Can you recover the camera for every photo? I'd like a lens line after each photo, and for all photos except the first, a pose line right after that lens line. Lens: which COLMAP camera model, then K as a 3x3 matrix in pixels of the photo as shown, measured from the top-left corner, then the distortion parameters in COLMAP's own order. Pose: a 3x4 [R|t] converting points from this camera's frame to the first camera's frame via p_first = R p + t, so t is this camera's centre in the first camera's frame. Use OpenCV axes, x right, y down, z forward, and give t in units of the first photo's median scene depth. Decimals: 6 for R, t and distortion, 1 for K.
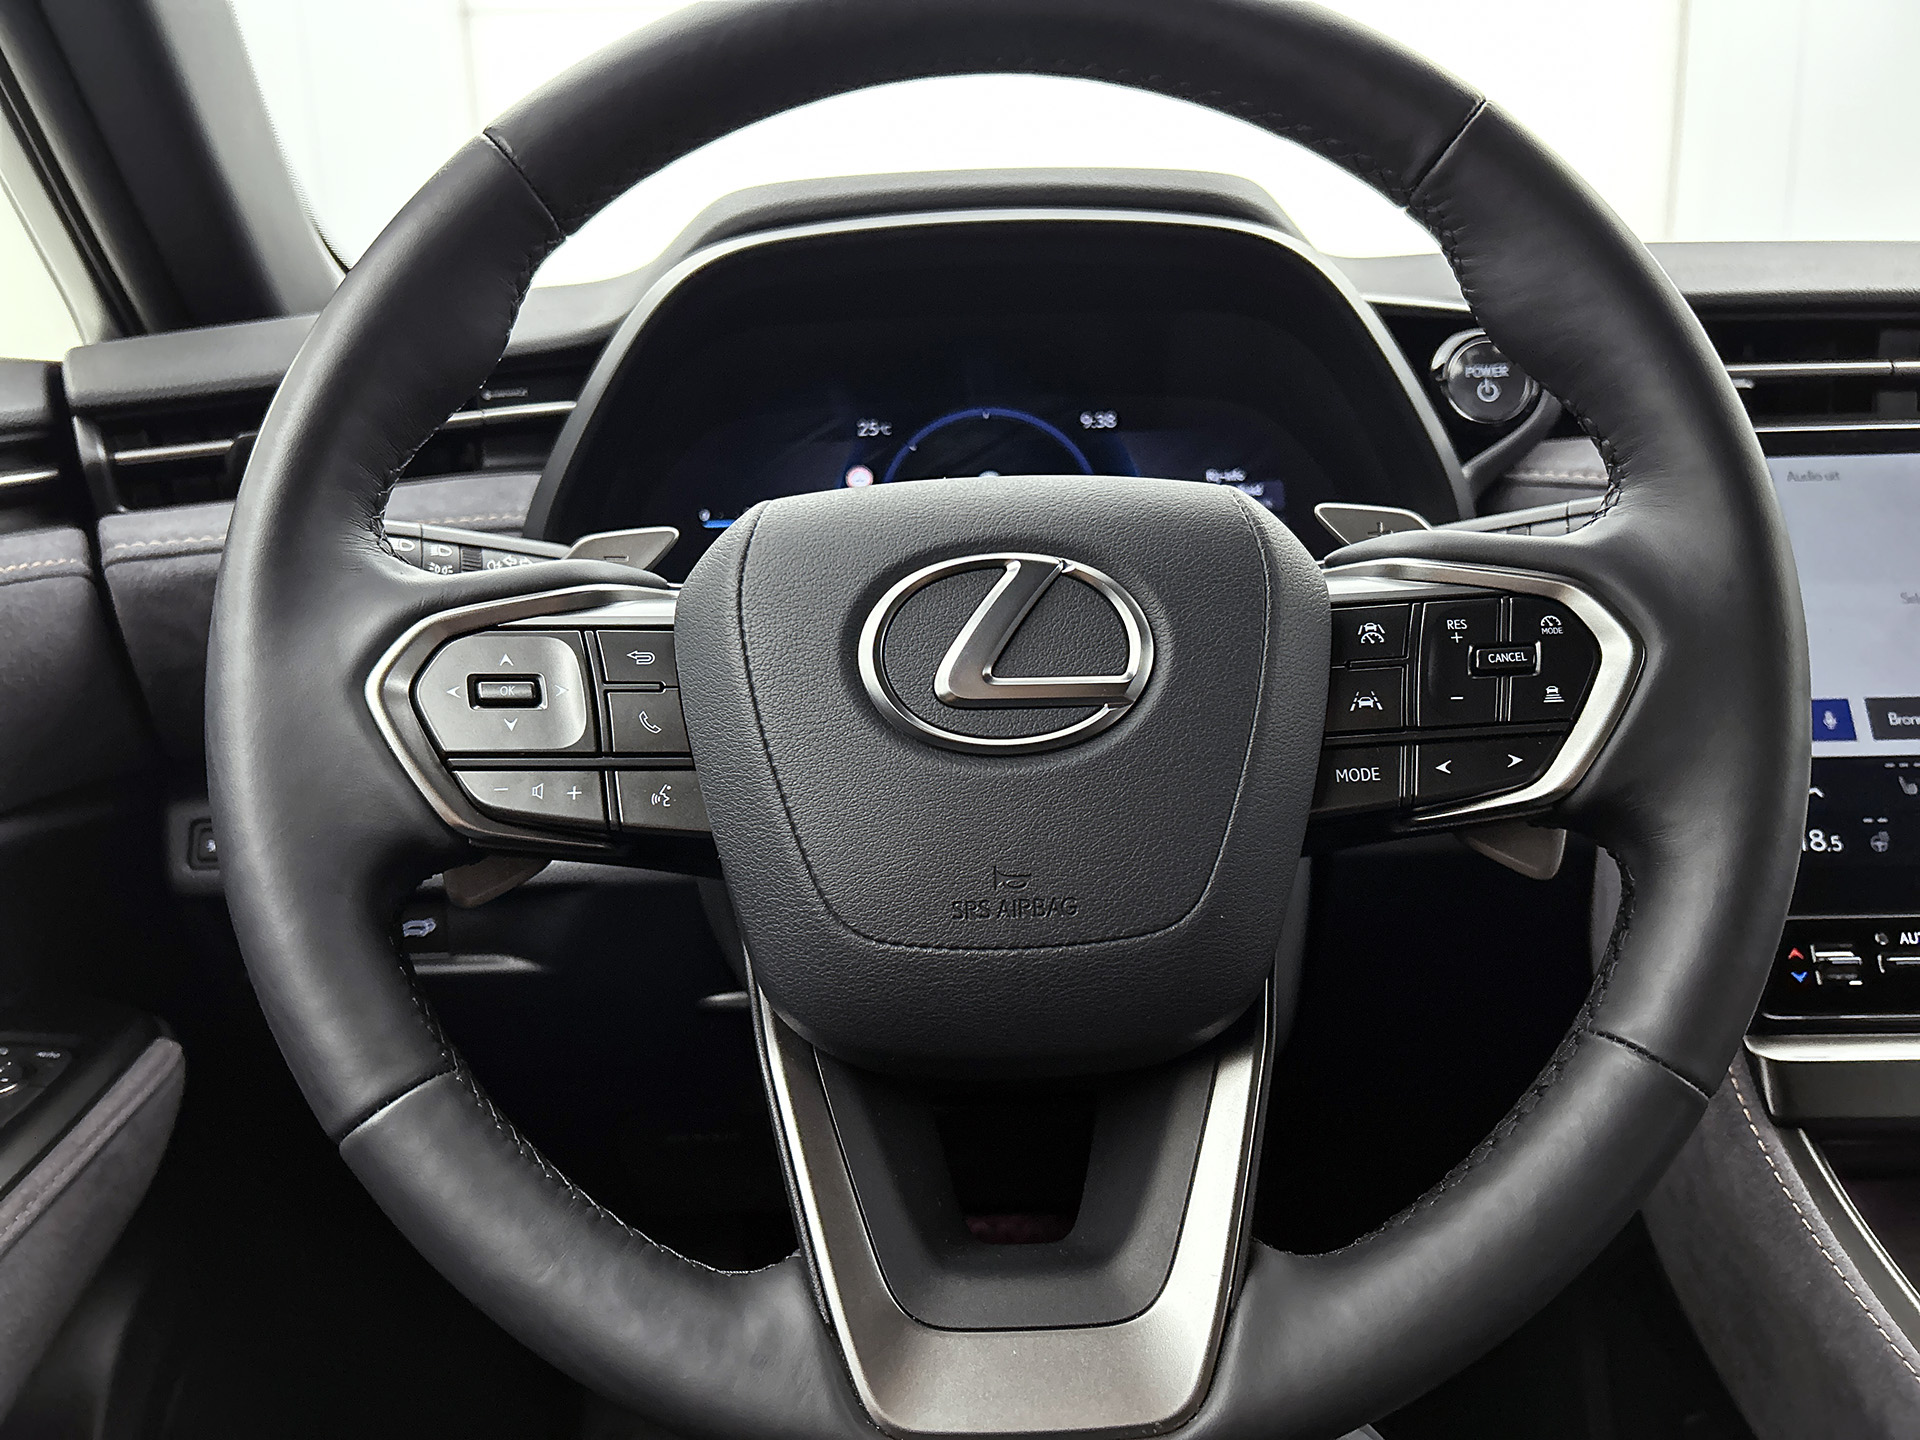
lens RADIAL K [[1452.0, 0, 964.1], [0, 1452.0, 735.0], [0, 0, 1]] dist [0.050882, -0.060912]
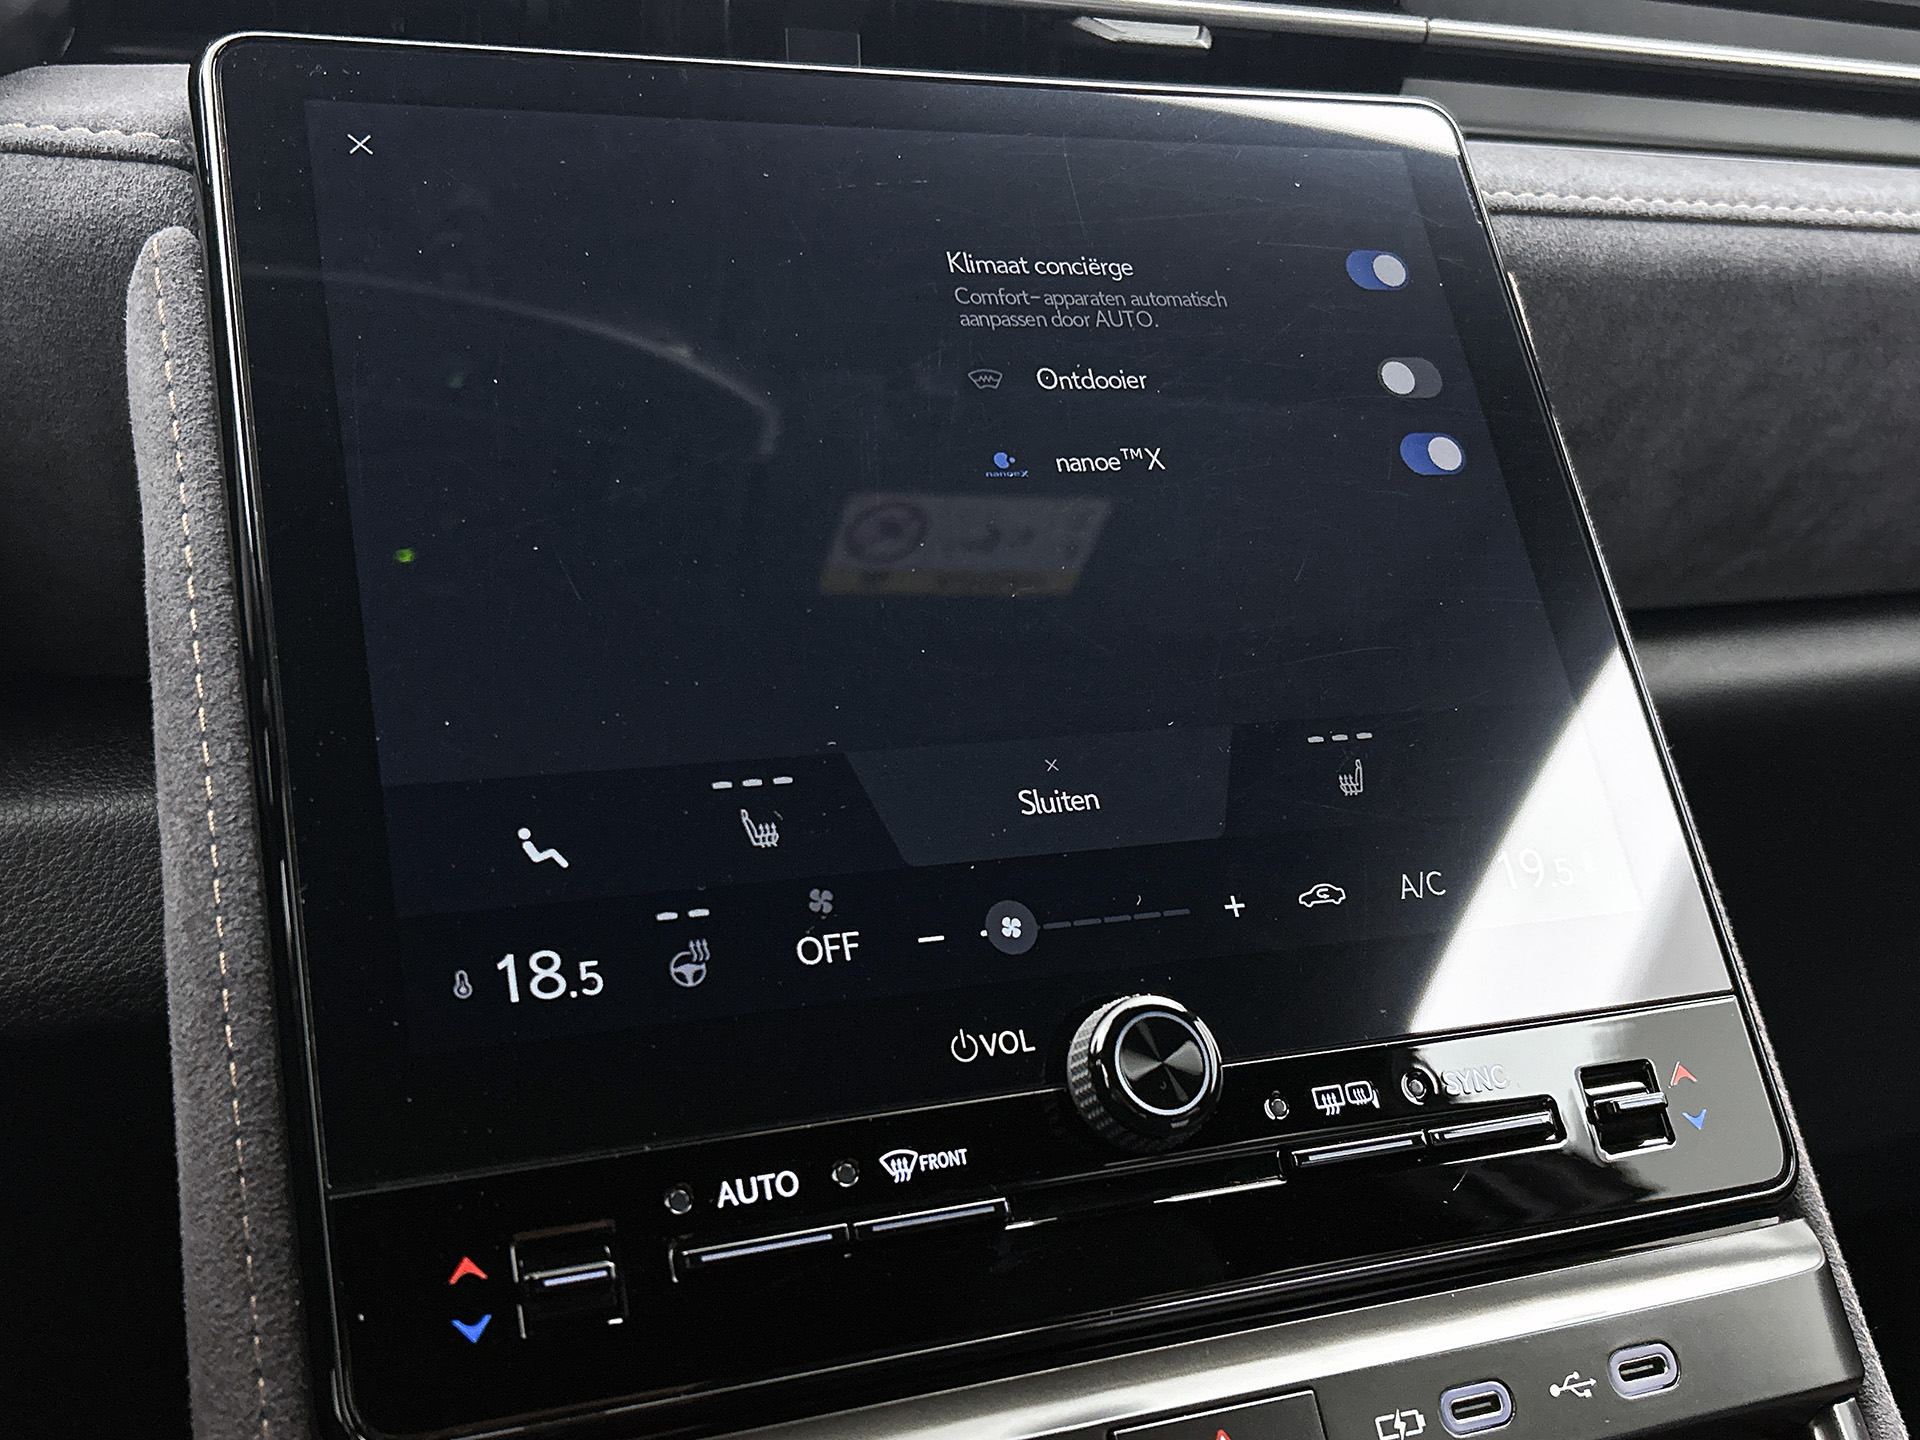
lens RADIAL K [[2063.6, 0, 958.3], [0, 2063.6, 705.7], [0, 0, 1]] dist [0.038317, 0.000000]
pose [[0.910851, -0.037444, 0.411034, 0.627885], [0.053604, 0.998174, -0.027856, 0.025566], [-0.409240, 0.047406, 0.911194, 0.577544]]
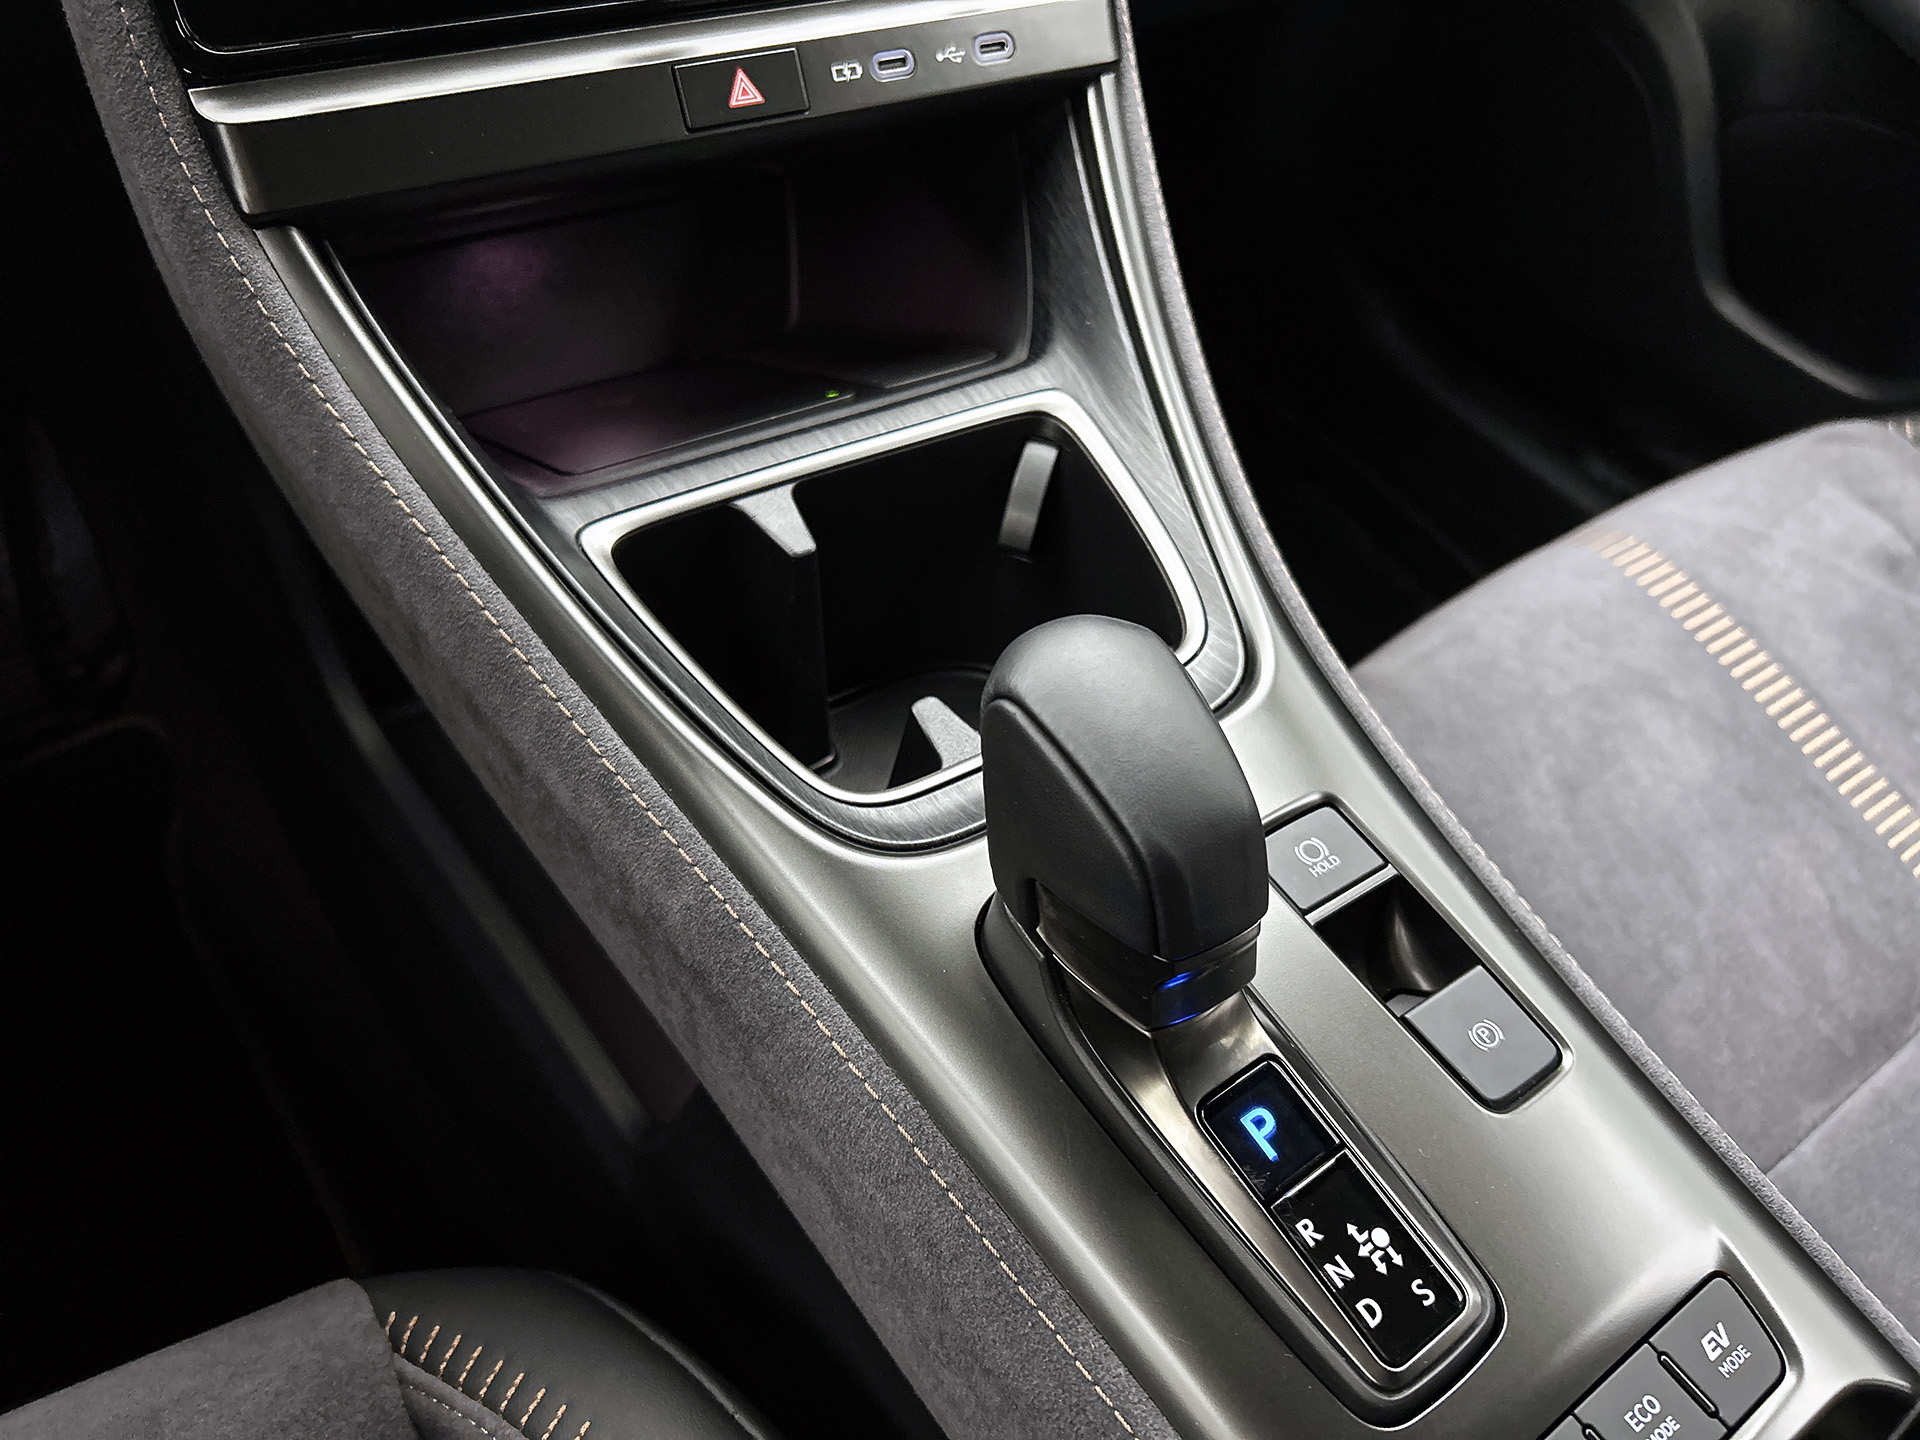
lens RADIAL K [[1452.0, 0, 958.8], [0, 1452.0, 716.9], [0, 0, 1]] dist [0.050882, -0.060912]
pose [[0.816137, -0.336039, 0.470104, 0.560115], [-0.011089, 0.804271, 0.594159, 0.059085], [-0.577751, -0.490128, 0.652670, 0.353650]]
